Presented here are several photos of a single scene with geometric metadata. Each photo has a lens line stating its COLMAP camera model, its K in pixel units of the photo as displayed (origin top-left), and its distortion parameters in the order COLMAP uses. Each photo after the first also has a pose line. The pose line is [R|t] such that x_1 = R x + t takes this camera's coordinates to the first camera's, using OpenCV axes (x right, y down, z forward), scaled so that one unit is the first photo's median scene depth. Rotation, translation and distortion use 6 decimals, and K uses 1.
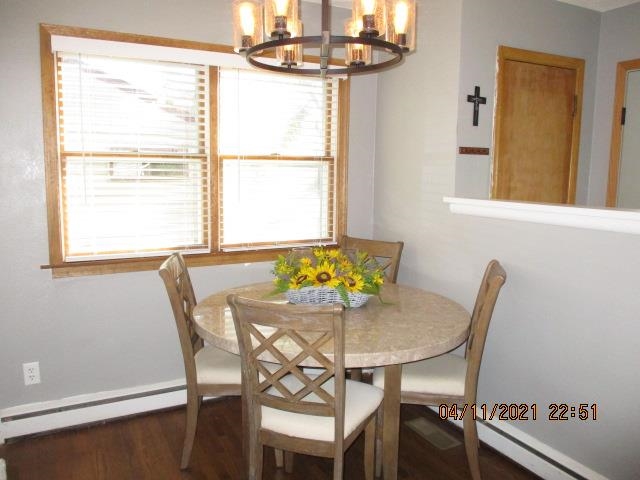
lens RADIAL K [[533.7, 0, 319.4], [0, 533.7, 235.3], [0, 0, 1]] dist [-0.025718, -0.000072]
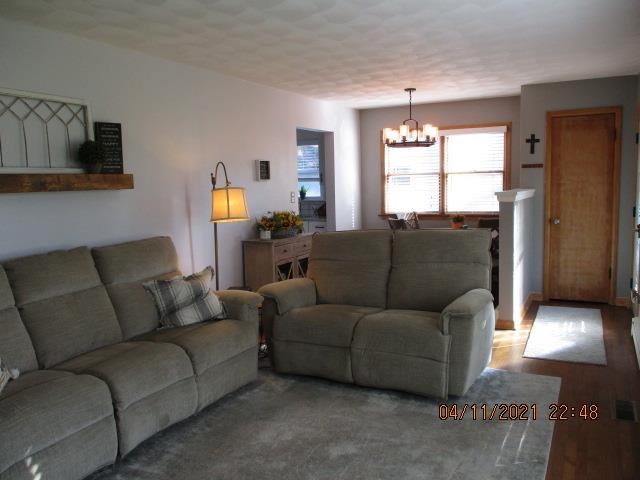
lens RADIAL K [[533.7, 0, 317.8], [0, 533.7, 239.7], [0, 0, 1]] dist [-0.025718, -0.000072]
pose [[0.548937, 0.062502, -0.833524, 1.478038], [-0.076511, 0.996771, 0.024355, 0.128361], [0.832355, 0.050405, 0.551947, -0.743605]]
